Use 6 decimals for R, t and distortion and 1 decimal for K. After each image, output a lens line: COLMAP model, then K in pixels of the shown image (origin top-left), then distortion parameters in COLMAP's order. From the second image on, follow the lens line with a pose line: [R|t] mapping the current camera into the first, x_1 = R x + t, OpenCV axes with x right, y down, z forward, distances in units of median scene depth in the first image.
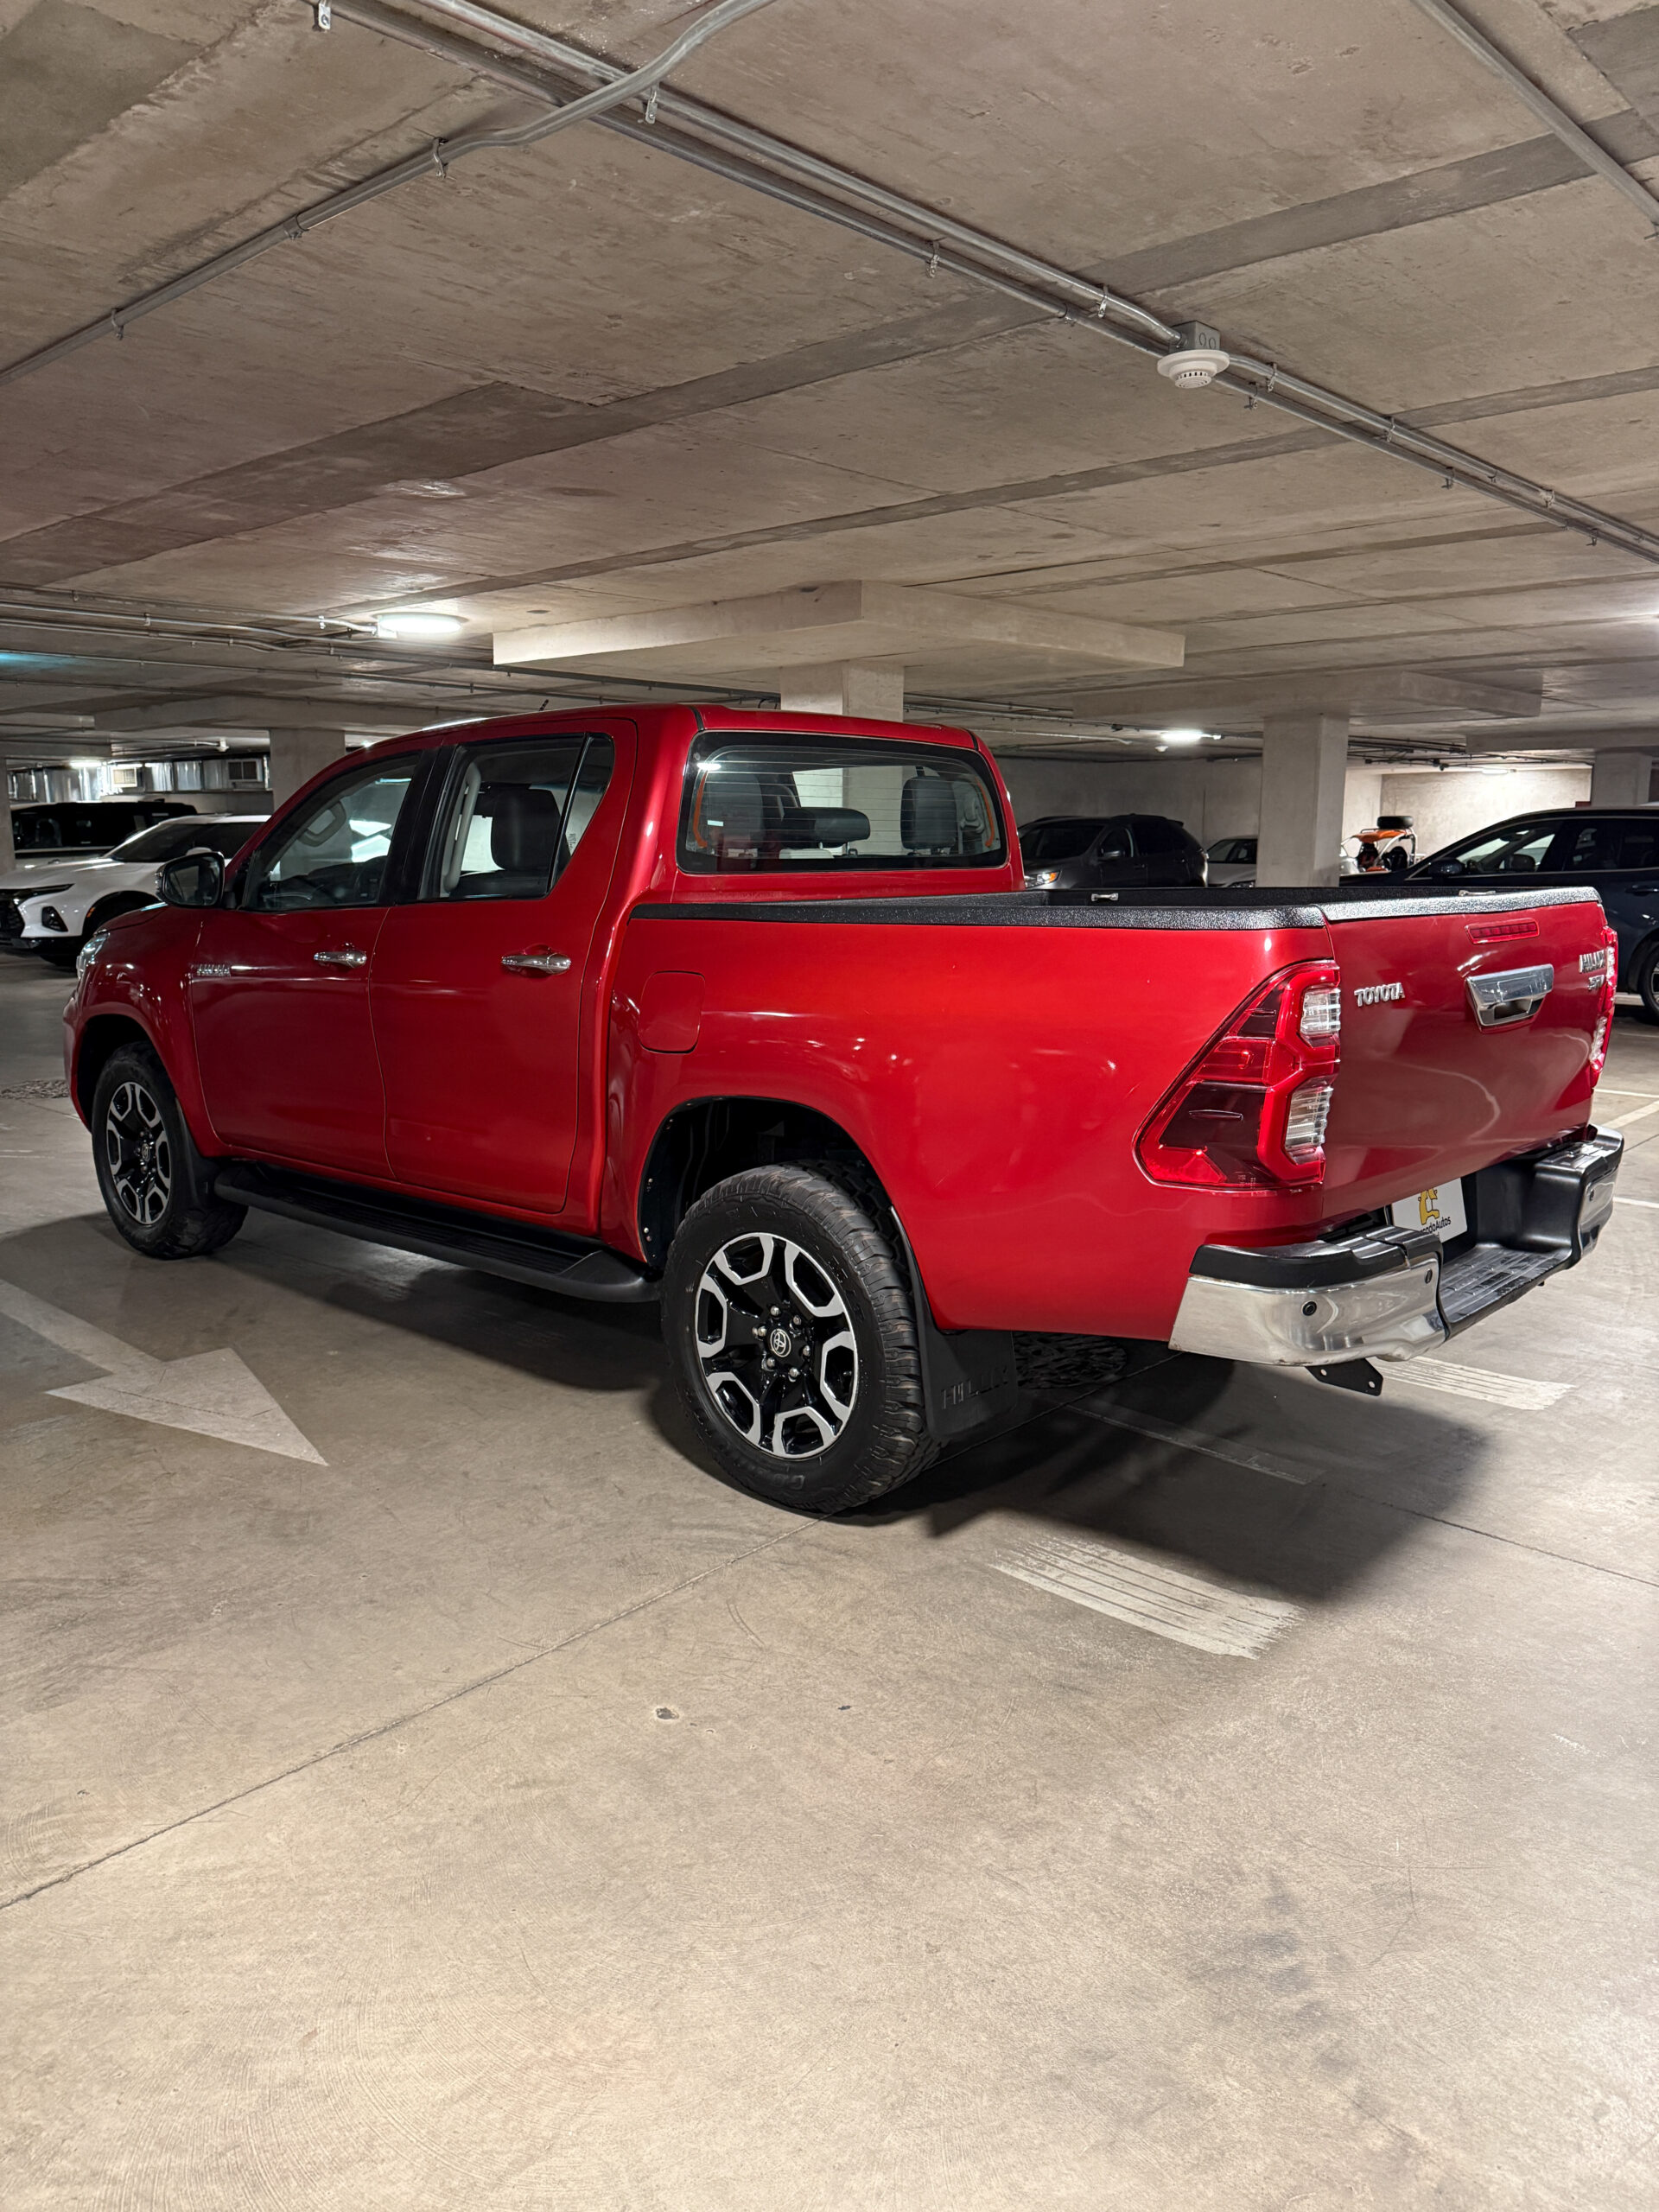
lens RADIAL K [[1552.9, 0, 829.5], [0, 1552.9, 1106.0], [0, 0, 1]] dist [0.109154, -0.158228]
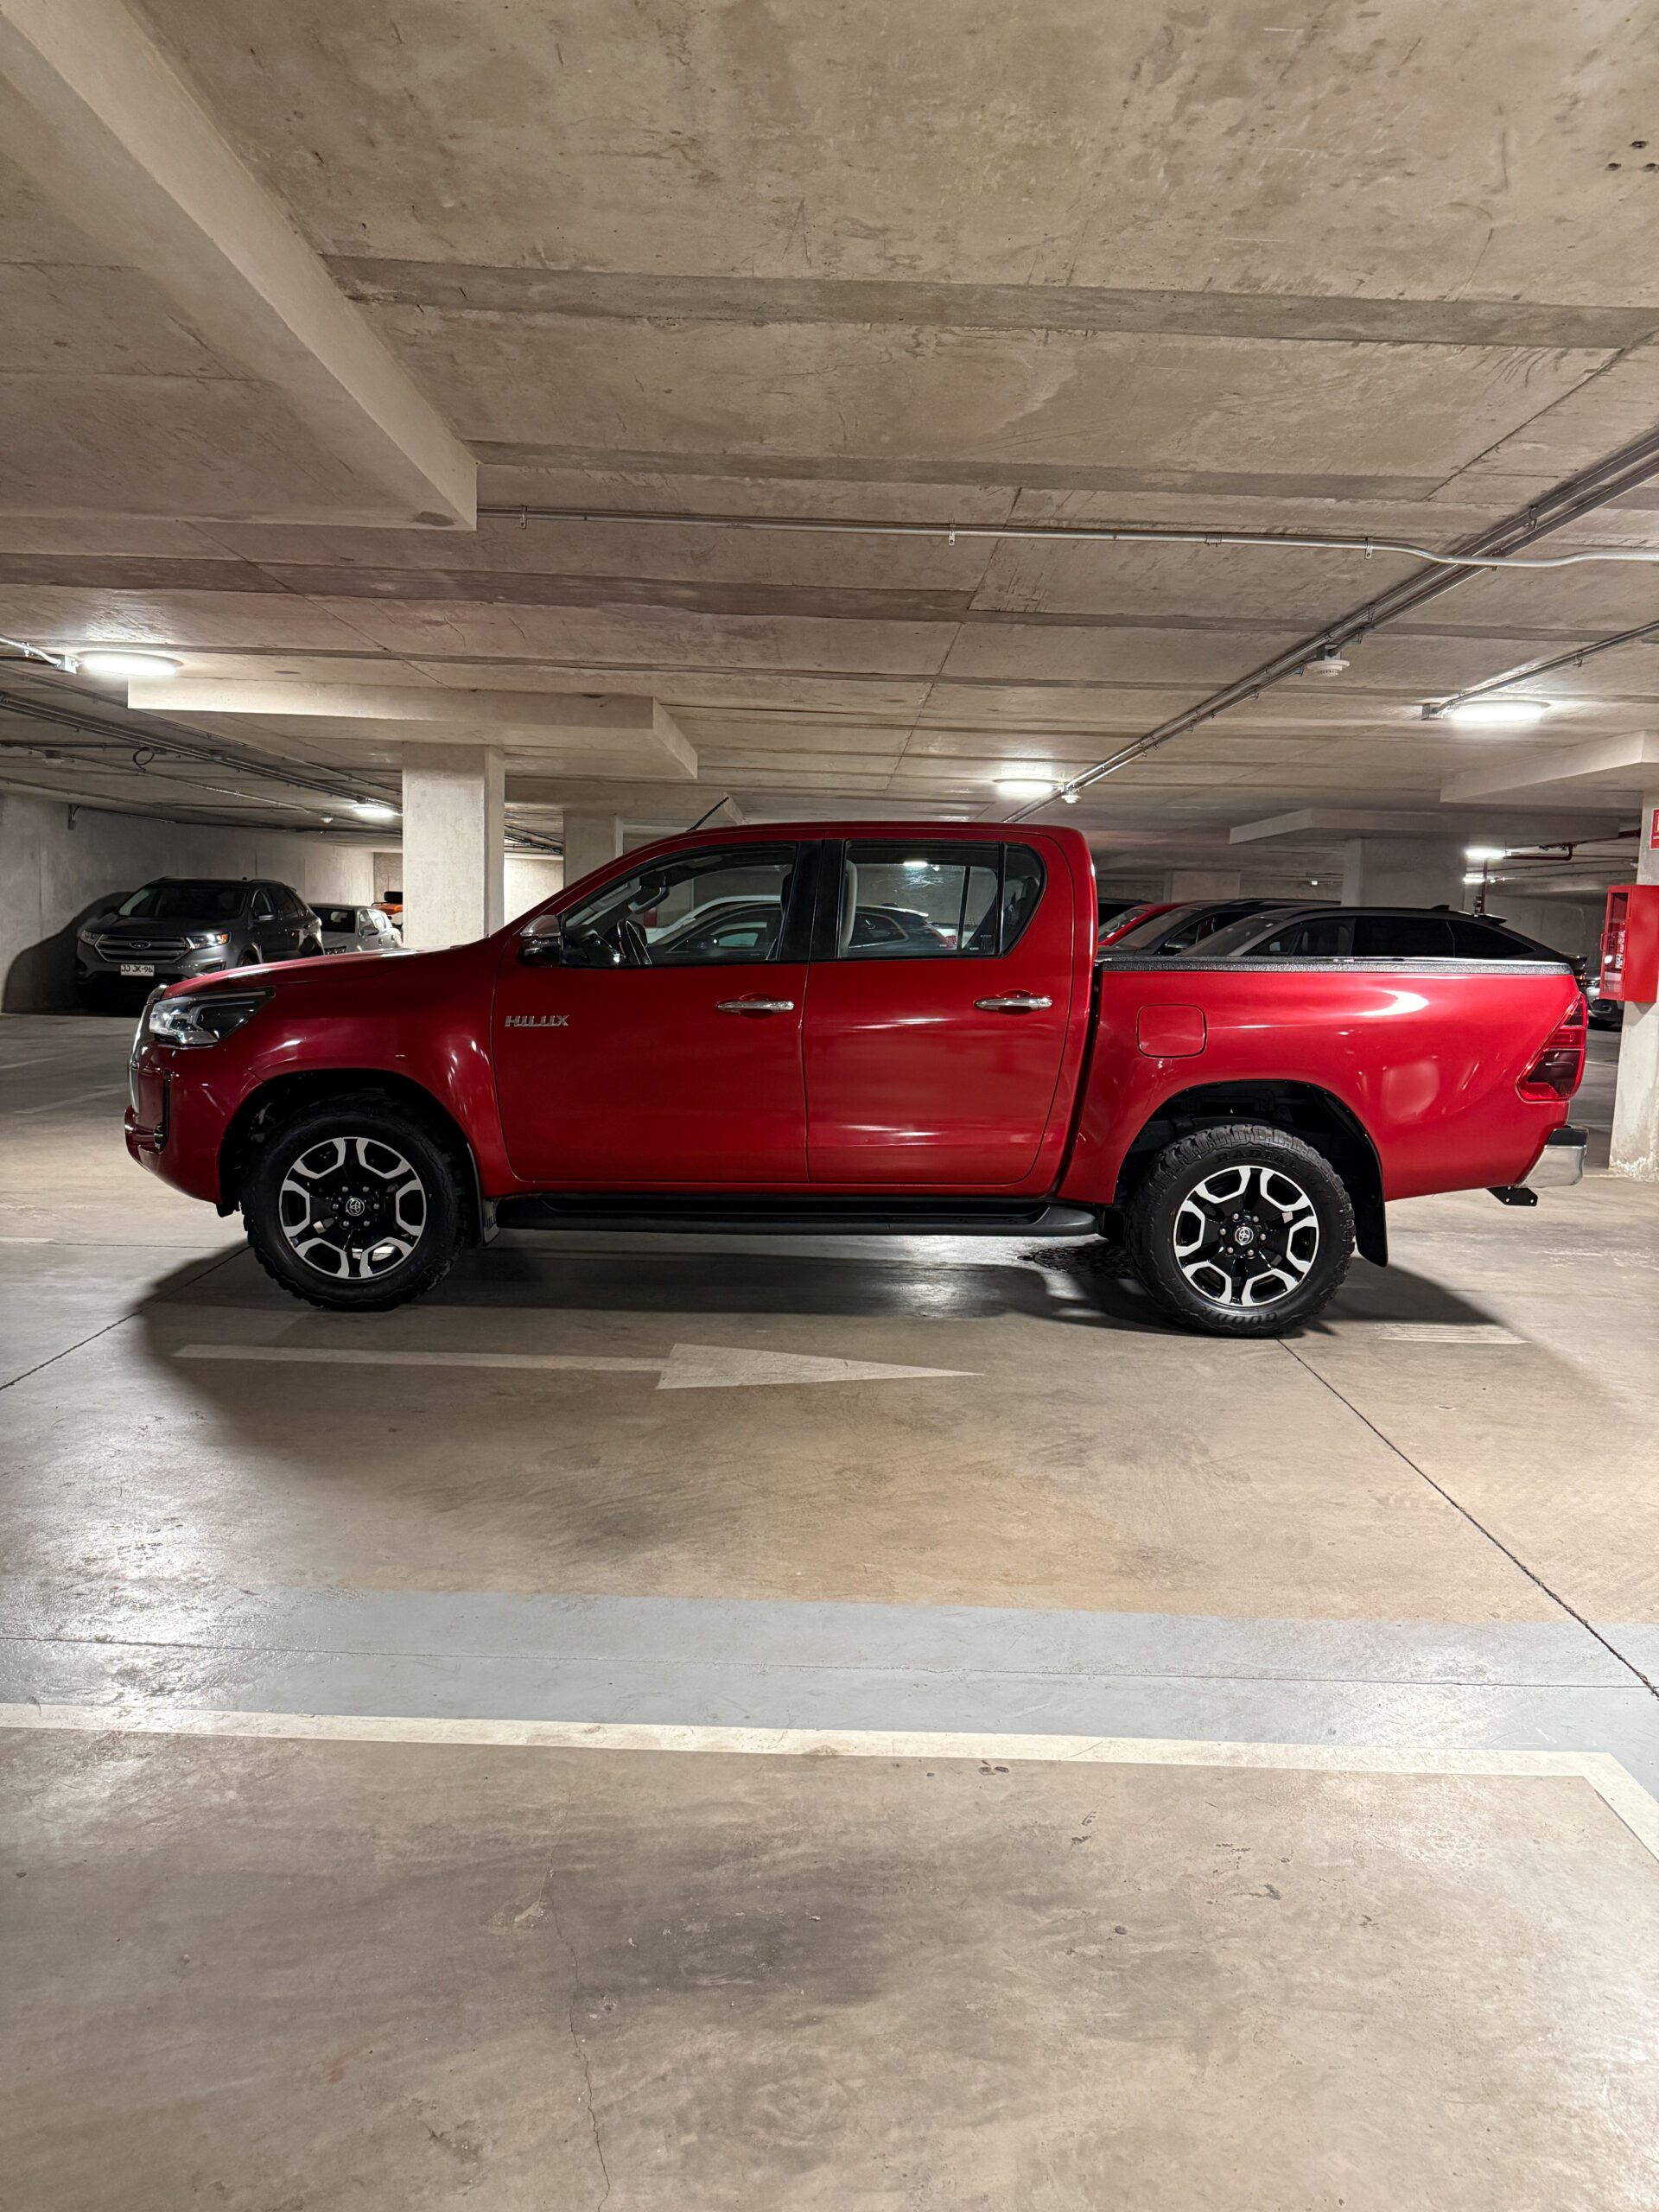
lens RADIAL K [[1555.2, 0, 816.9], [0, 1555.2, 1098.2], [0, 0, 1]] dist [0.144423, -0.286017]
pose [[0.725945, -0.047883, 0.686084, -1.399389], [0.080965, 0.996587, -0.016115, 0.002048], [-0.682971, 0.067248, 0.727344, 0.111127]]
